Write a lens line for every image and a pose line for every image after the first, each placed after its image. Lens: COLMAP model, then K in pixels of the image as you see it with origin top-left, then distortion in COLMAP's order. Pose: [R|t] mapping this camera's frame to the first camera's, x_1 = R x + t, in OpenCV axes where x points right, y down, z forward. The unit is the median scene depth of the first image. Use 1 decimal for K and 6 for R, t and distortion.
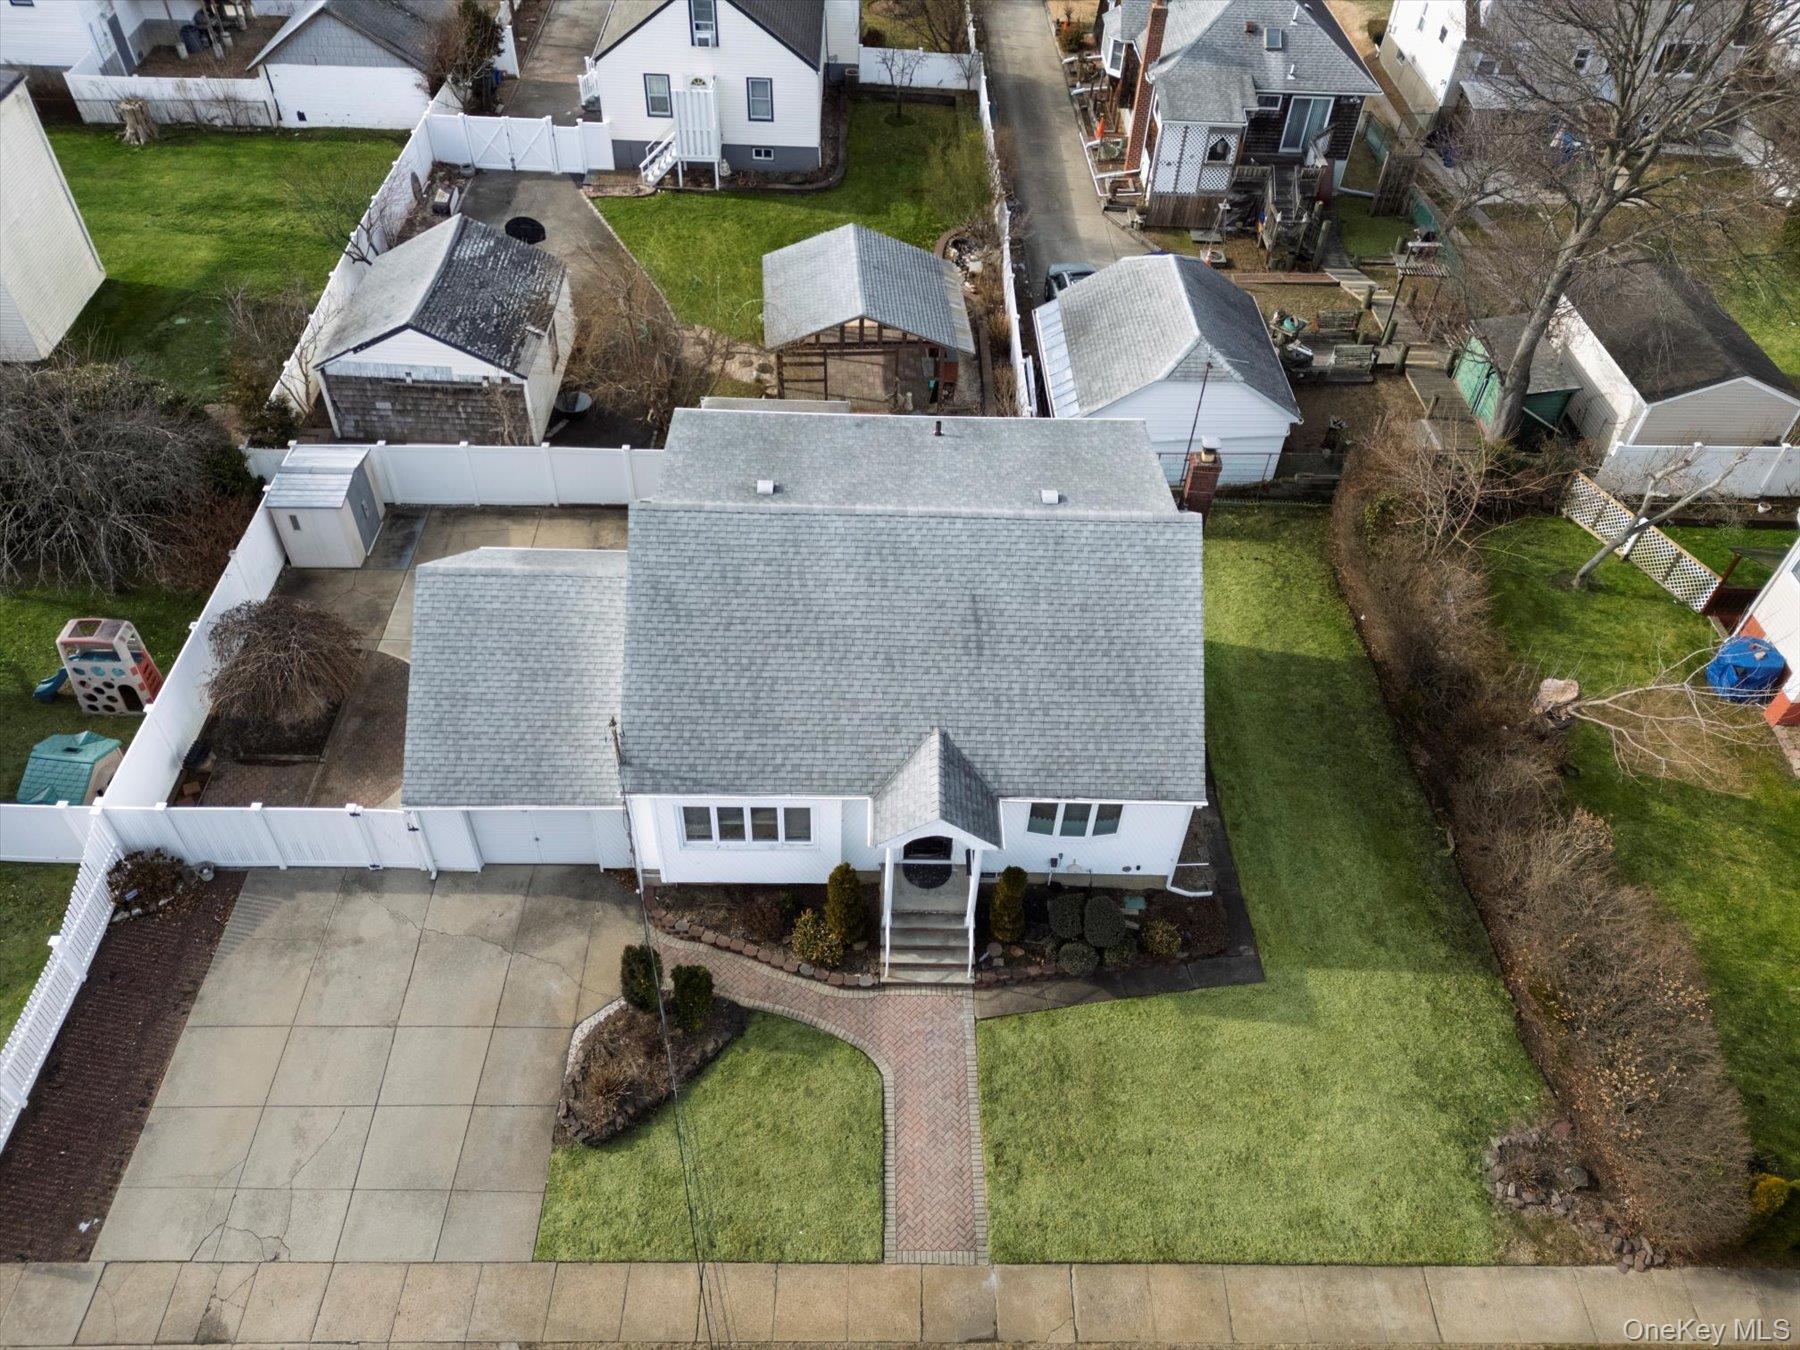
lens RADIAL K [[1298.4, 0, 897.8], [0, 1298.4, 658.6], [0, 0, 1]] dist [0.063713, -0.050824]
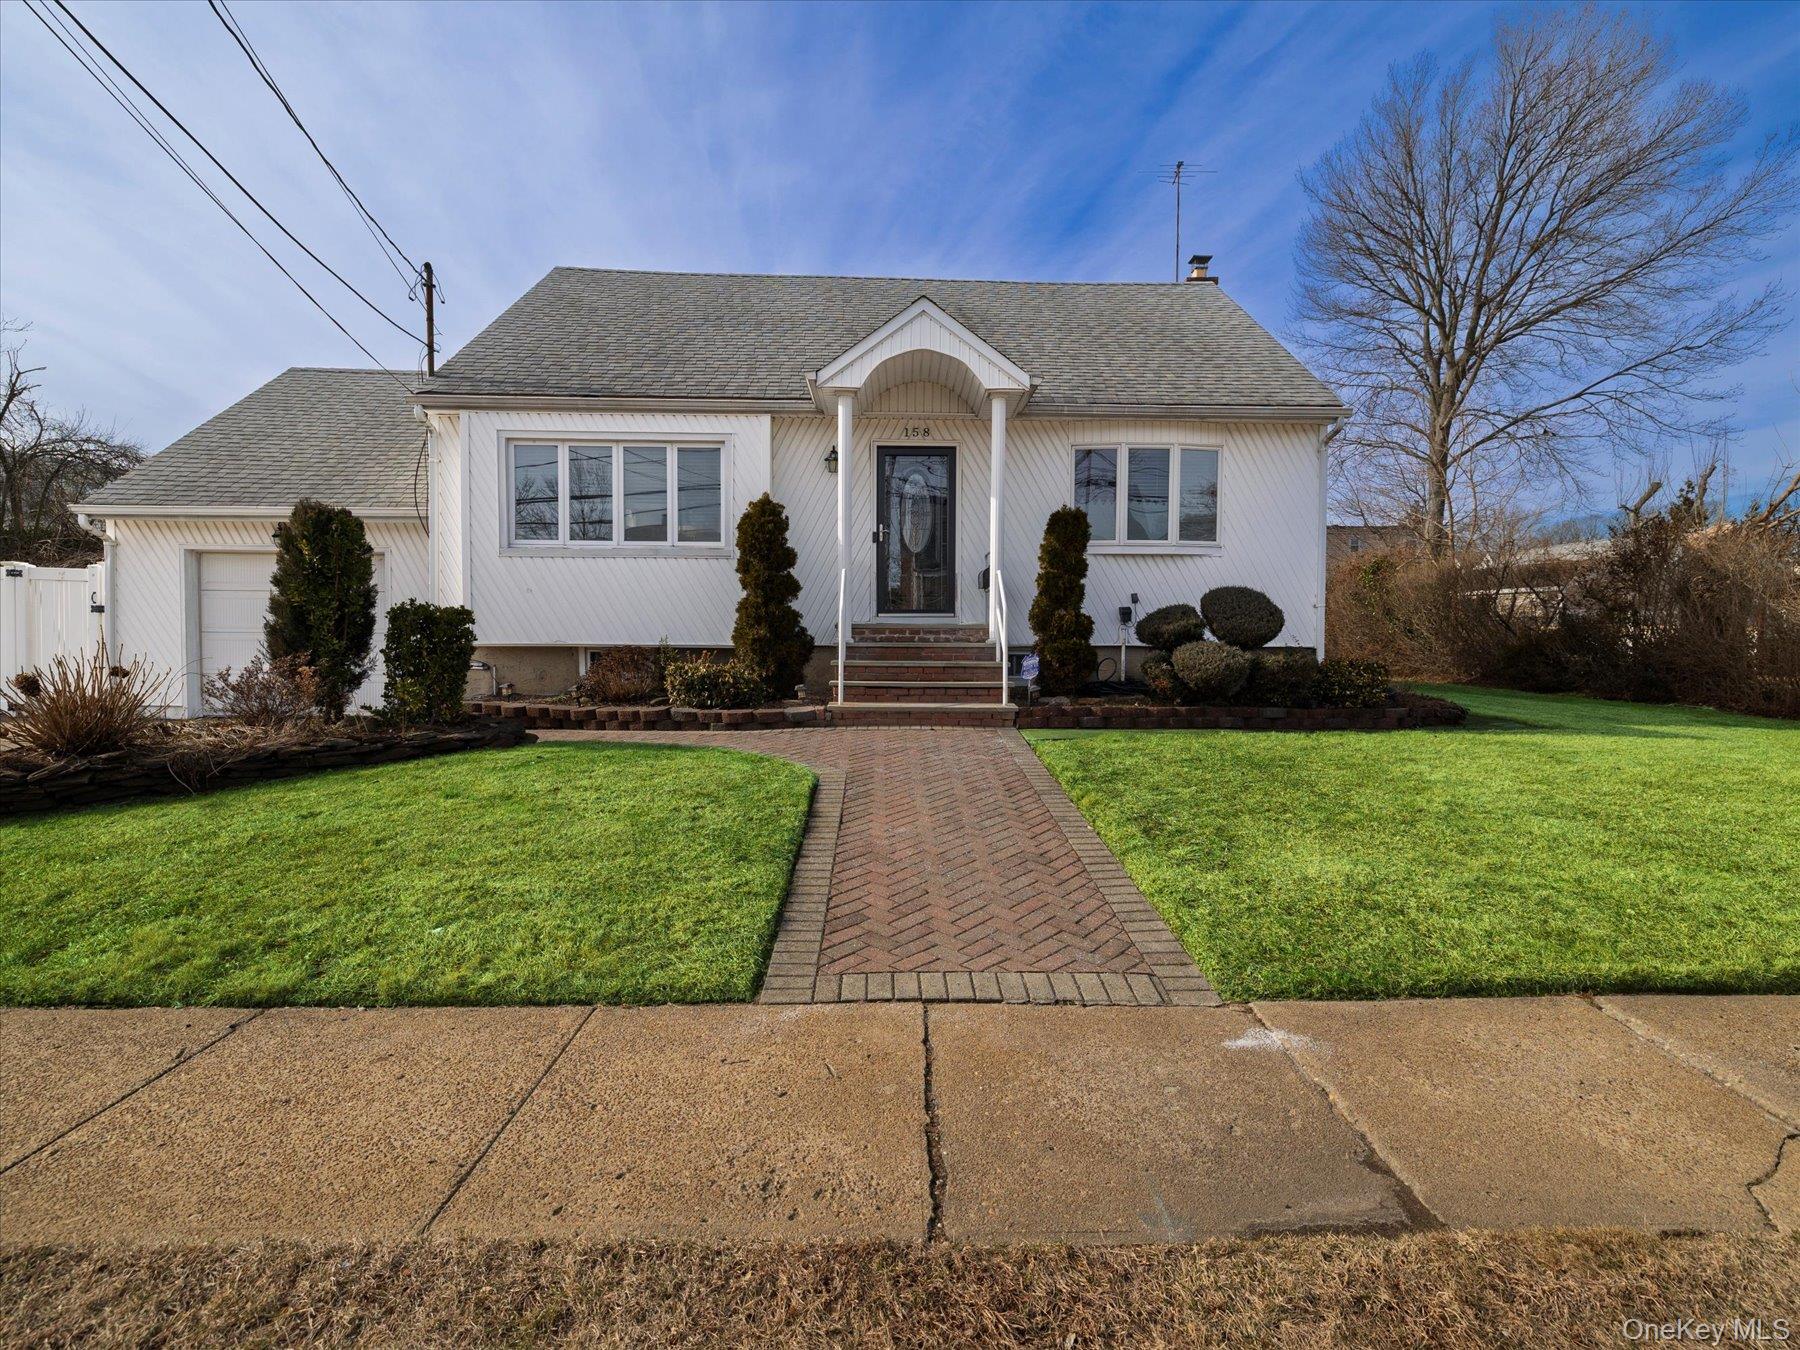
lens RADIAL K [[842.9, 0, 907.6], [0, 842.9, 663.2], [0, 0, 1]] dist [-0.001220, -0.000036]
pose [[0.999438, -0.030601, 0.013673, 0.013192], [0.031797, 0.736661, -0.675514, 0.456112], [0.010599, 0.675569, 0.737220, 0.757574]]
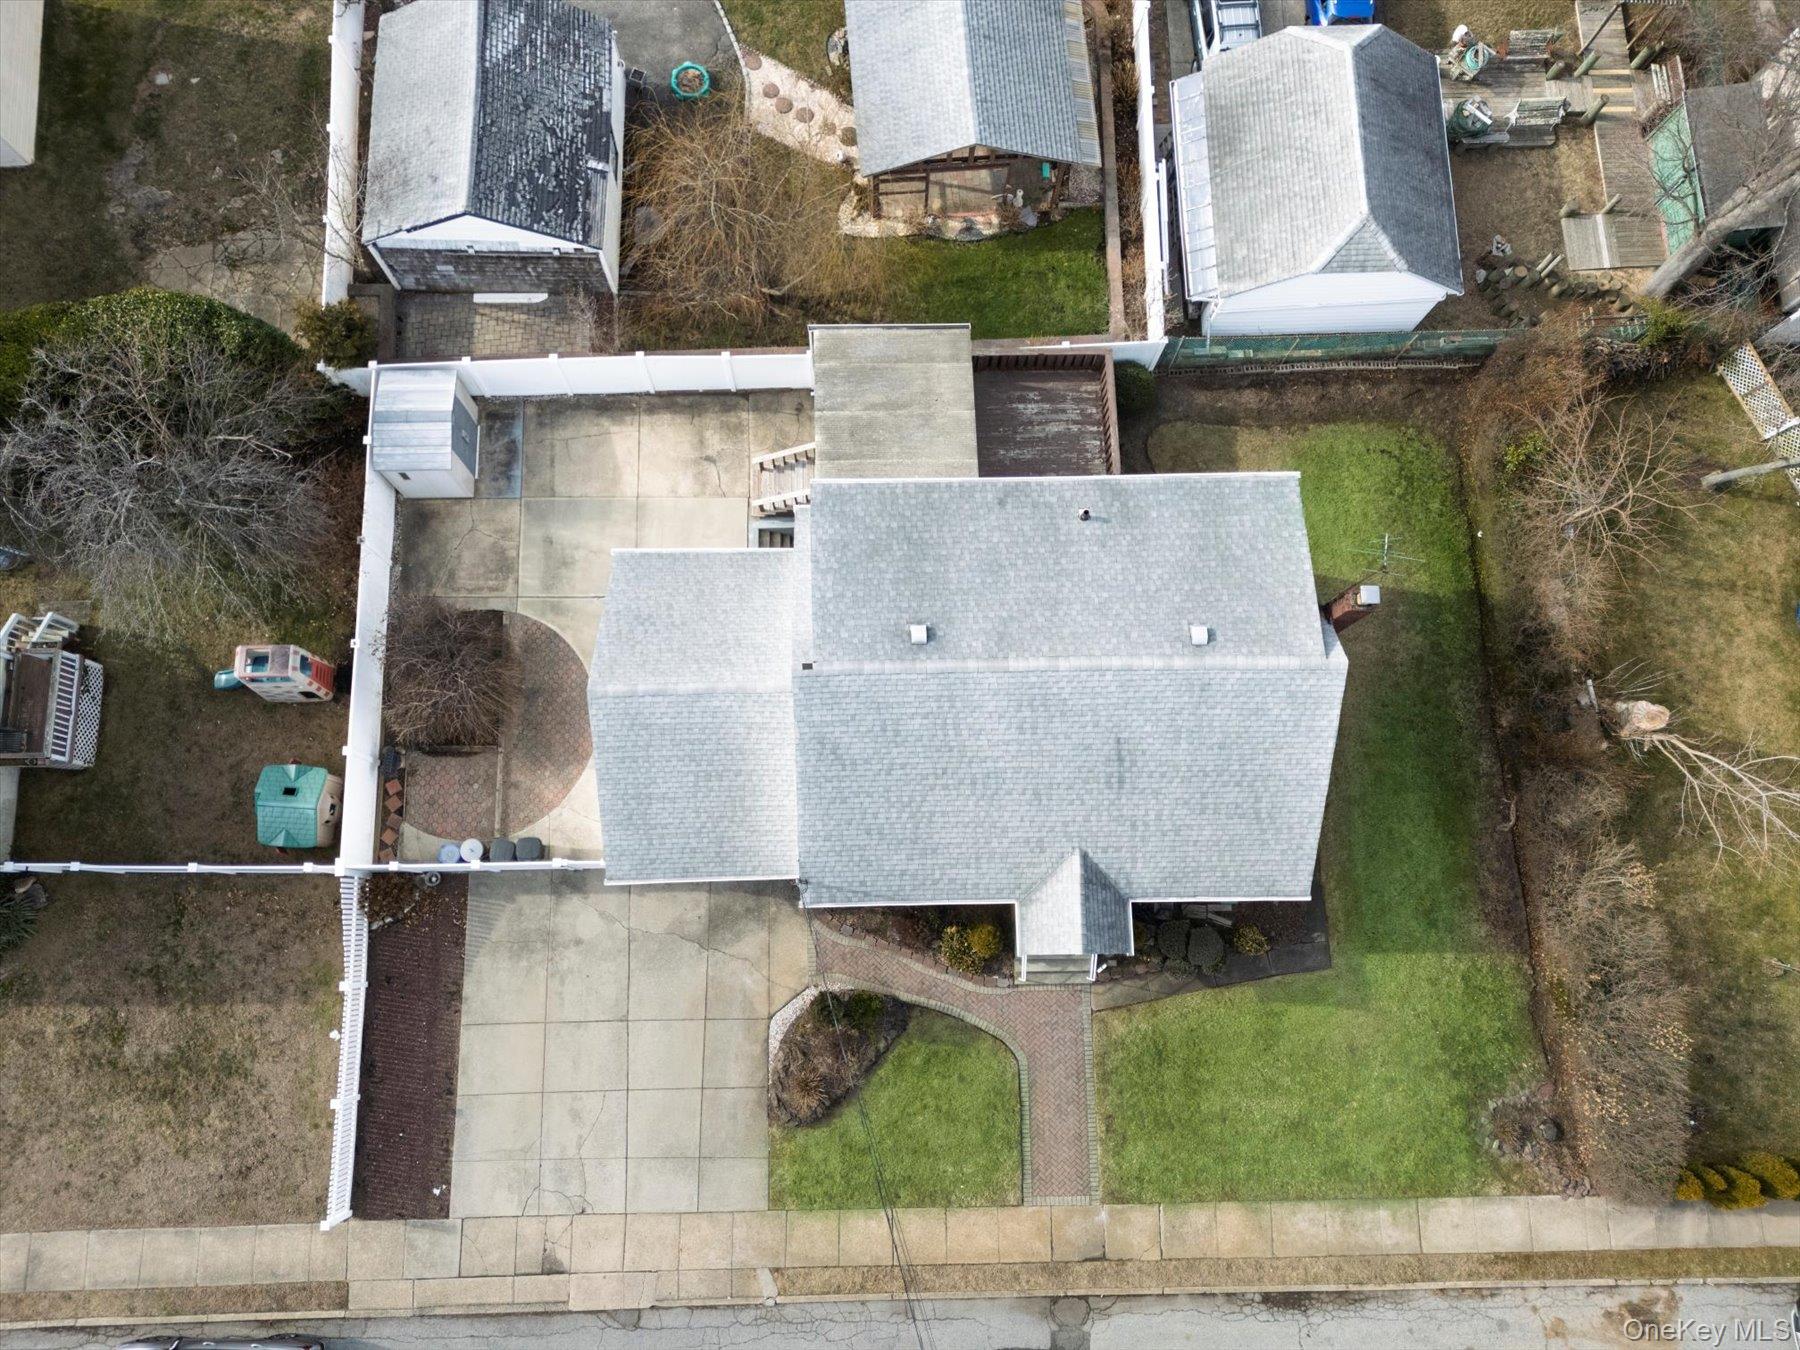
lens RADIAL K [[1298.4, 0, 900.2], [0, 1298.4, 658.2], [0, 0, 1]] dist [0.063713, -0.050824]
pose [[0.999963, -0.007587, -0.004133, -0.114219], [0.008618, 0.841646, 0.539961, -0.672600], [-0.000618, -0.539976, 0.841680, 0.138781]]
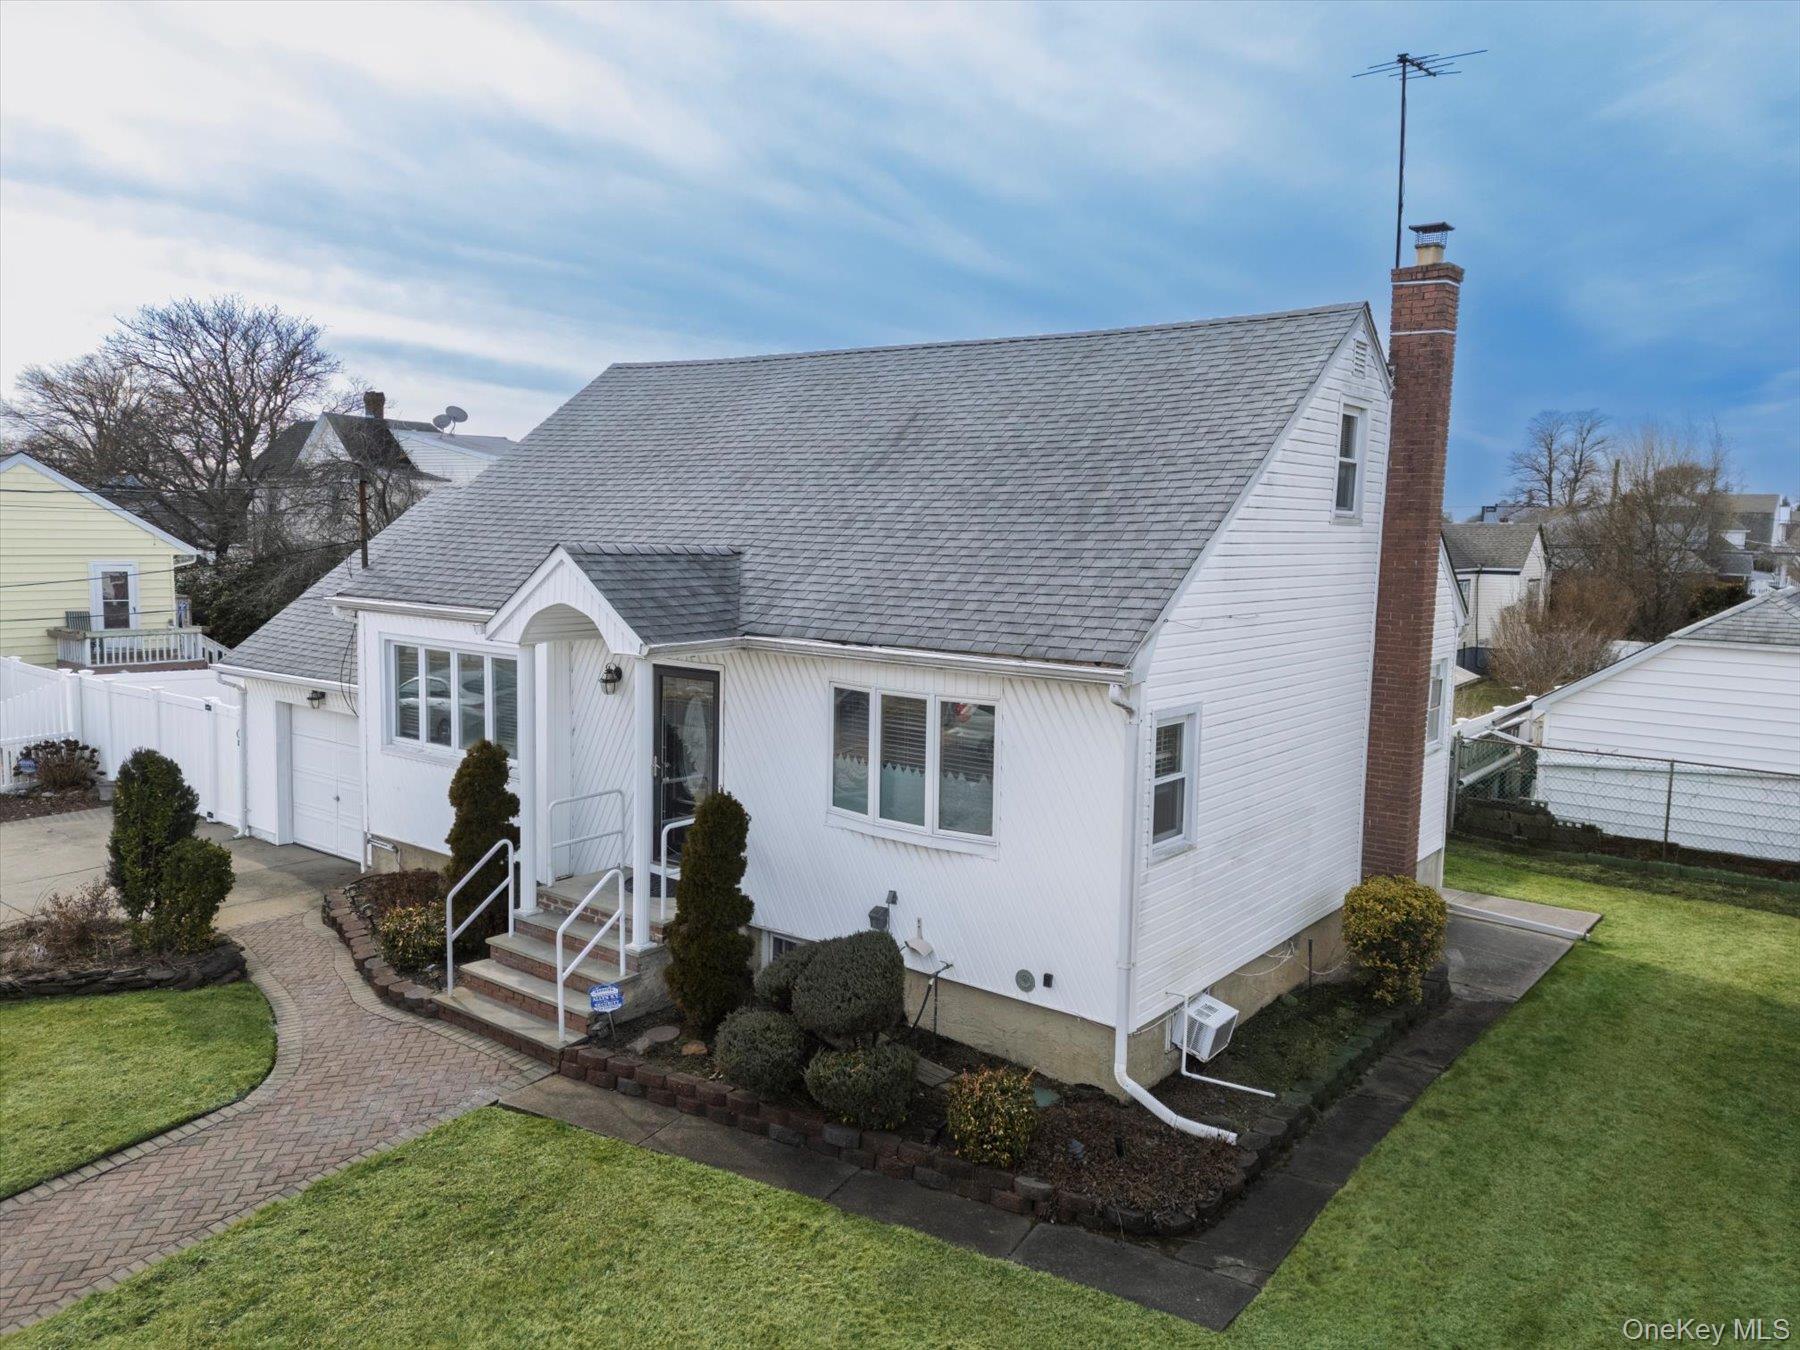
lens RADIAL K [[1298.4, 0, 899.3], [0, 1298.4, 679.3], [0, 0, 1]] dist [0.063713, -0.050824]
pose [[0.785176, 0.052240, -0.617065, 0.411340], [-0.434598, 0.756329, -0.488969, 0.322046], [0.441160, 0.652102, 0.616555, 0.710076]]
